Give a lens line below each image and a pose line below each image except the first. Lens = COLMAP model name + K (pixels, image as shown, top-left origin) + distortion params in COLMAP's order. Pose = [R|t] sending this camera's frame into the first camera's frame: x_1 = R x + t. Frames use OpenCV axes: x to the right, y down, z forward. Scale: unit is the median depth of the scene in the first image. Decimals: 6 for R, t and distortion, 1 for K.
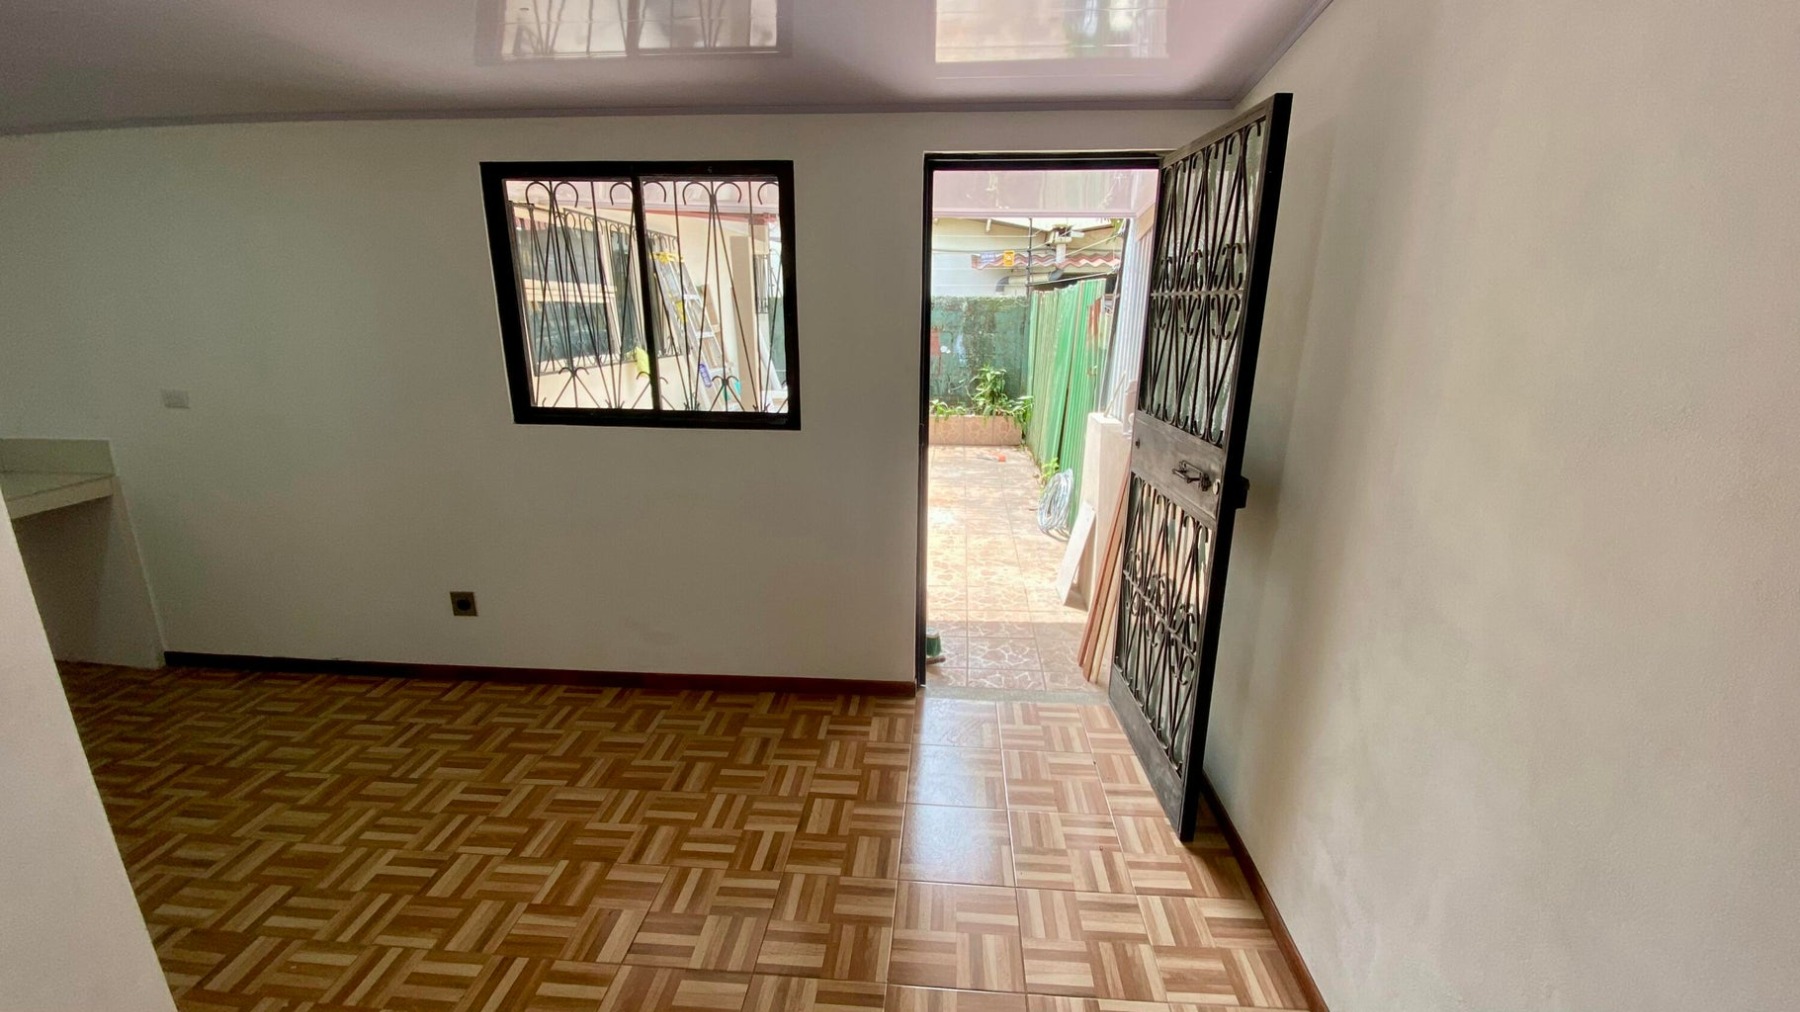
lens RADIAL K [[674.6, 0, 891.9], [0, 674.6, 493.2], [0, 0, 1]] dist [0.001428, -0.000034]
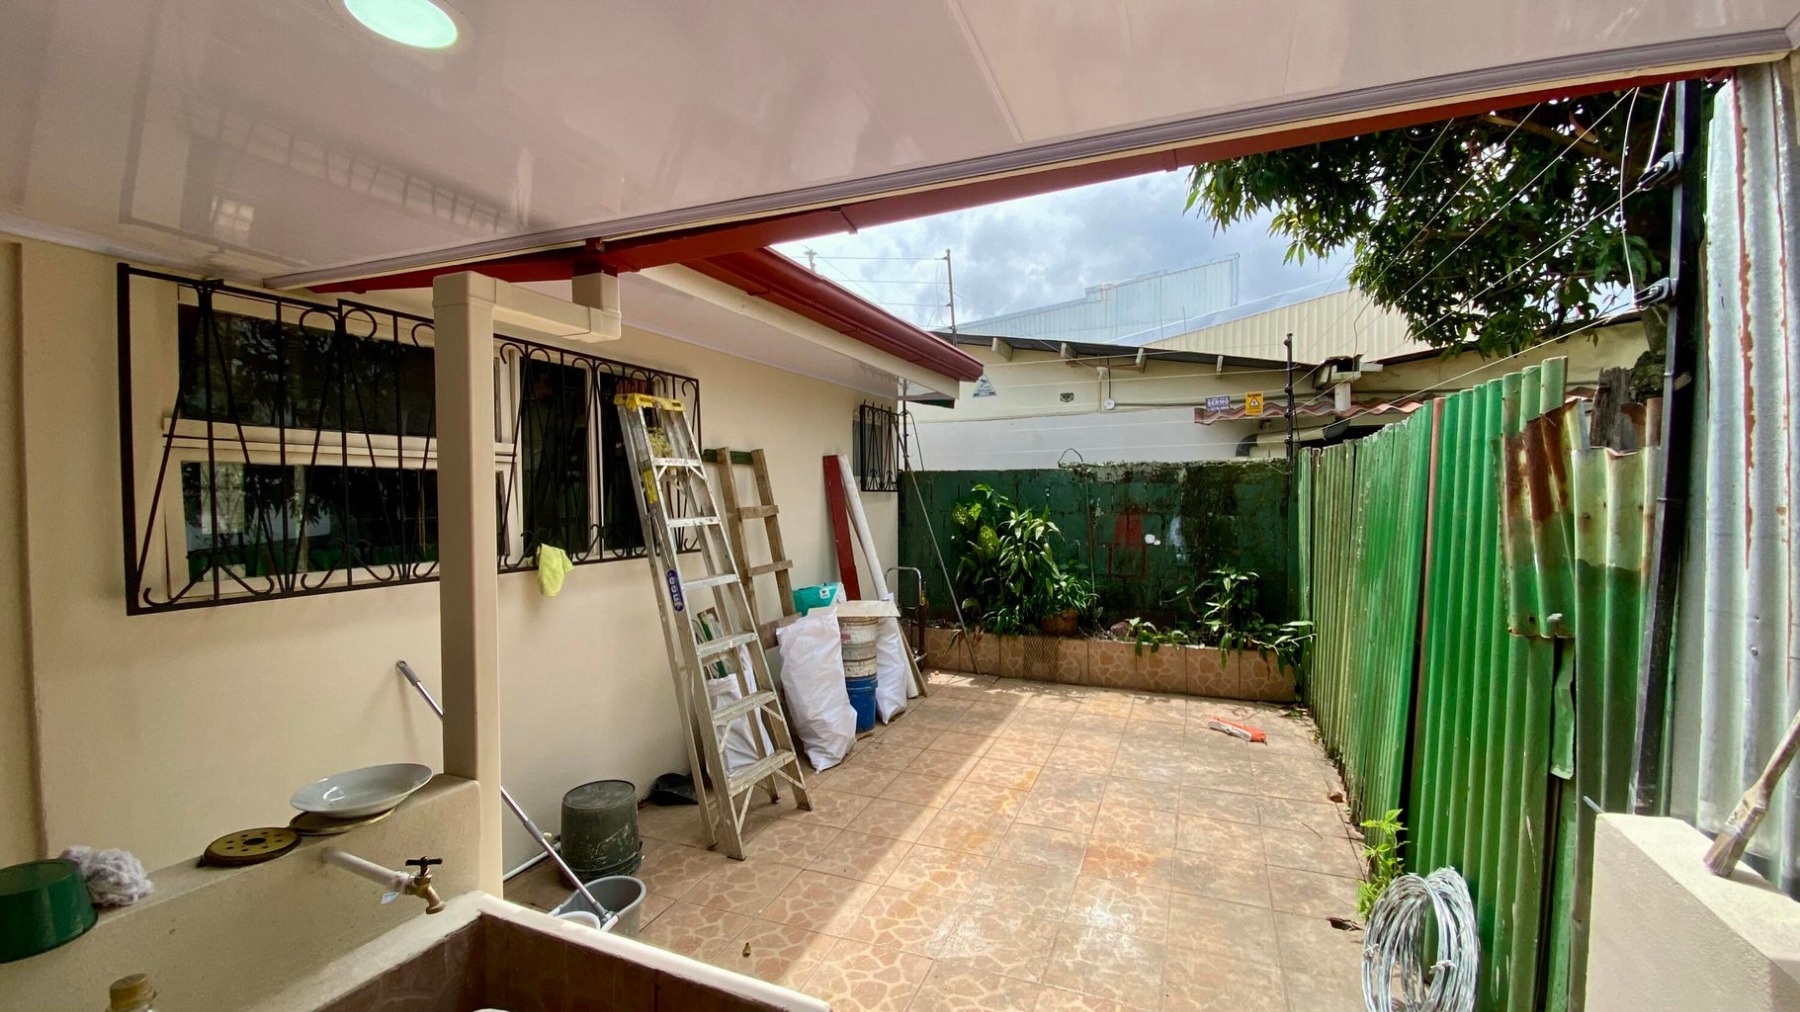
lens RADIAL K [[674.6, 0, 891.9], [0, 674.6, 493.2], [0, 0, 1]] dist [0.001428, -0.000034]
pose [[0.943100, -0.008519, -0.332399, 0.066915], [-0.077379, 0.966603, -0.244317, -0.087587], [0.323379, 0.256136, 0.910945, 0.353741]]
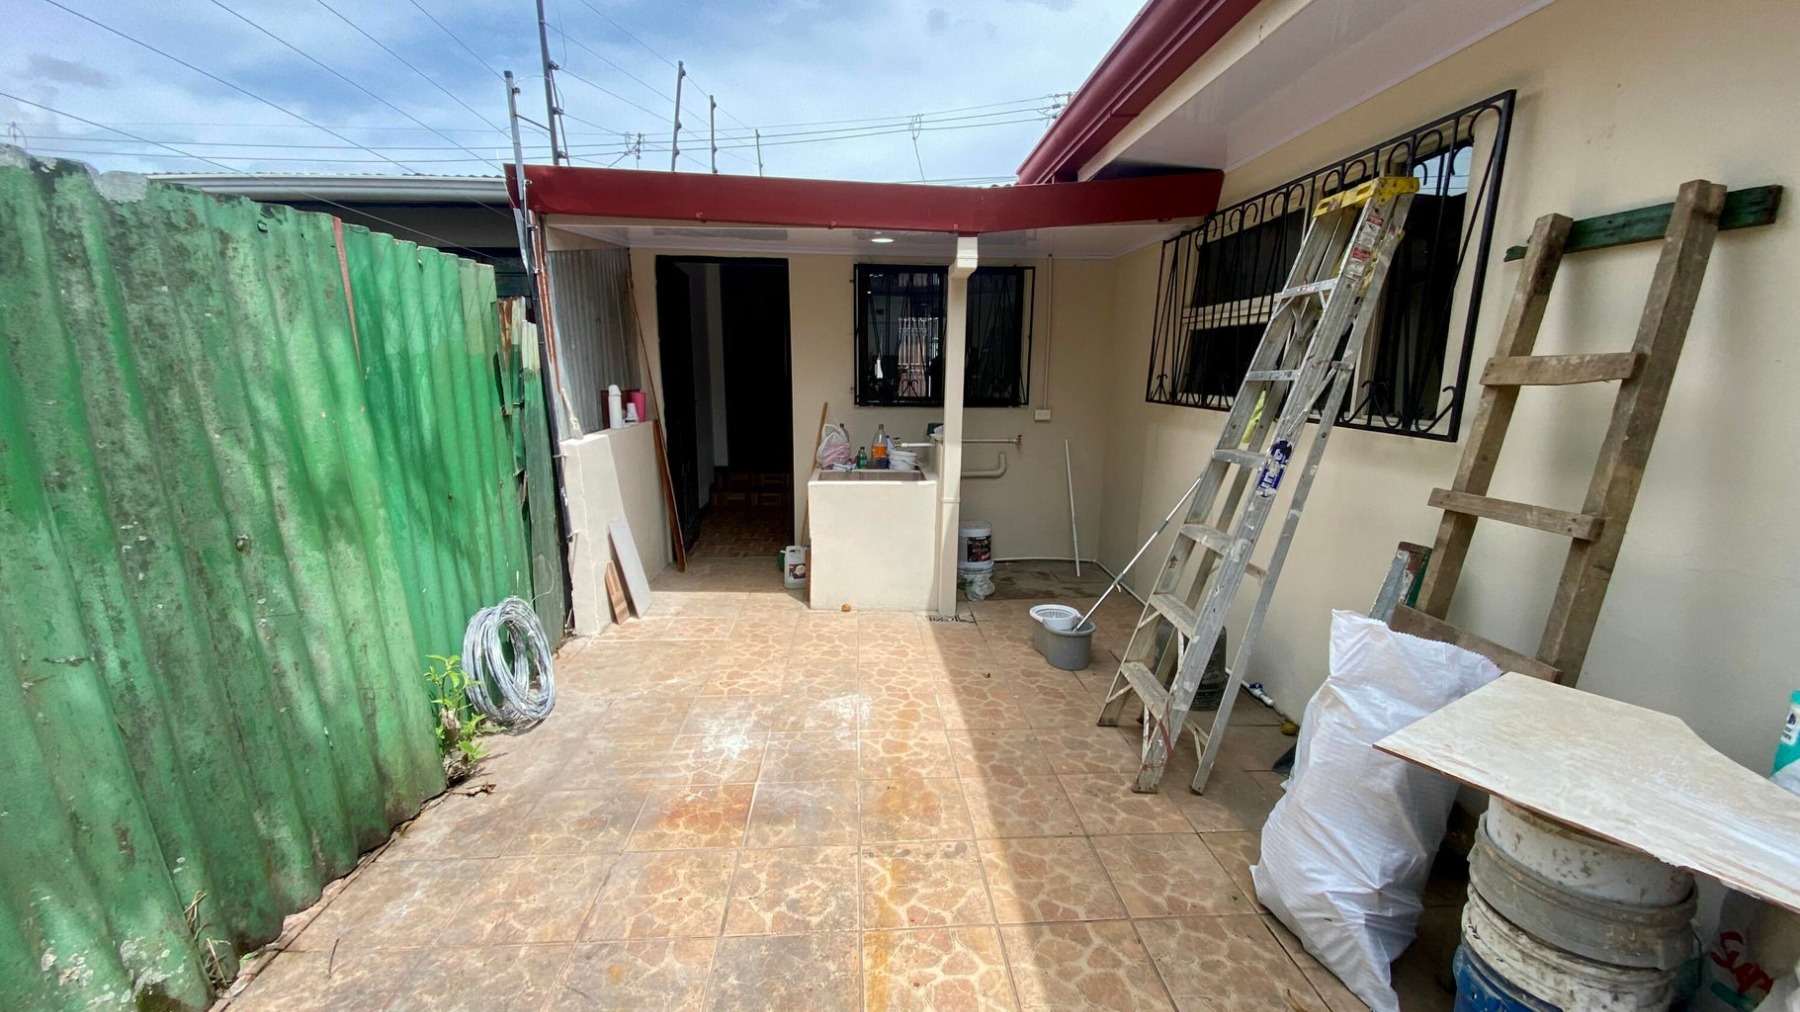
lens RADIAL K [[703.6, 0, 900.0], [0, 703.6, 506.0], [0, 0, 1]] dist [0.000747, -0.022905]
pose [[-0.988030, 0.014874, -0.153541, 0.024468], [-0.054067, 0.898810, 0.434992, -0.234069], [0.144474, 0.438086, -0.887247, 0.966433]]
